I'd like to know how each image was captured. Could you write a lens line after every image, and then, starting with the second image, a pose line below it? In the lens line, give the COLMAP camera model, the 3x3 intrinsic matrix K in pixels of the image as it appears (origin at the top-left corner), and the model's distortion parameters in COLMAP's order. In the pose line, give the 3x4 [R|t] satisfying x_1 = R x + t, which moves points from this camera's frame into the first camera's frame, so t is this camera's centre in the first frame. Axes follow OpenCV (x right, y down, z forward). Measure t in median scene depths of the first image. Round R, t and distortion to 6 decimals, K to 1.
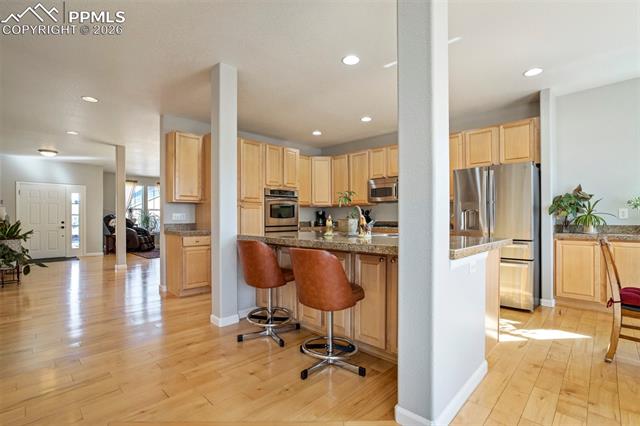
lens RADIAL K [[296.3, 0, 329.3], [0, 296.3, 218.8], [0, 0, 1]] dist [0.002349, 0.000548]
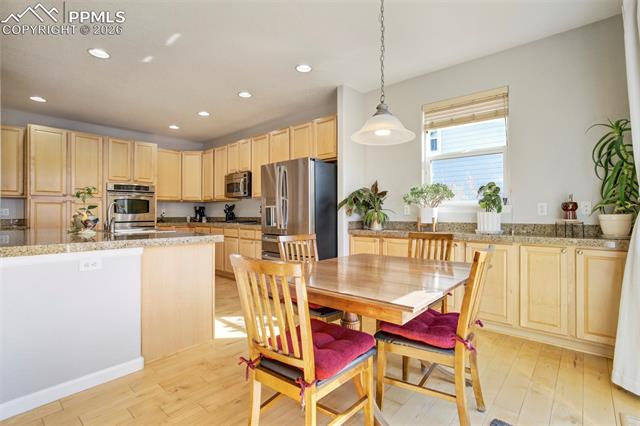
lens RADIAL K [[300.7, 0, 320.1], [0, 300.7, 211.3], [0, 0, 1]] dist [-0.010995, 0.000271]
pose [[0.999117, 0.001387, 0.042003, 0.492295], [-0.001084, 0.999973, -0.007229, -0.004317], [-0.042012, 0.007177, 0.999091, -0.013410]]
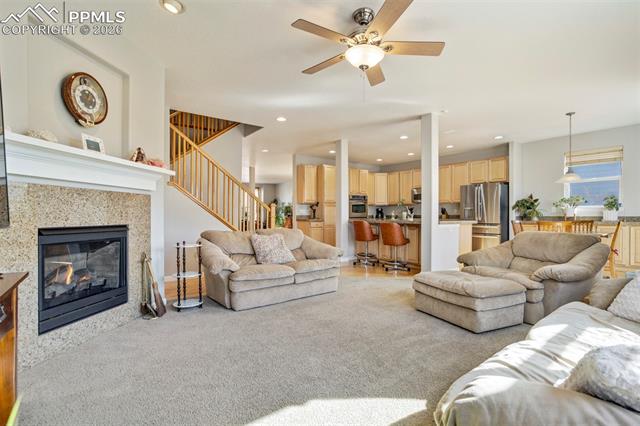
lens RADIAL K [[292.8, 0, 340.2], [0, 292.8, 214.4], [0, 0, 1]] dist [0.026697, 0.000275]
pose [[0.993691, 0.002669, -0.112117, -0.091294], [-0.003116, 0.999988, -0.003814, 0.016288], [0.112106, 0.004140, 0.993688, -0.745424]]
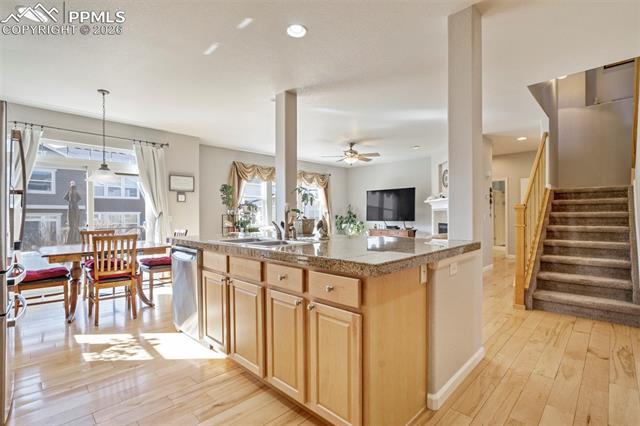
lens RADIAL K [[310.1, 0, 321.4], [0, 310.1, 216.7], [0, 0, 1]] dist [-0.000388, 0.000444]
pose [[-0.999706, 0.006404, 0.023379, -0.008788], [0.006577, 0.999952, 0.007321, -0.011219], [-0.023331, 0.007473, -0.999700, 1.209545]]
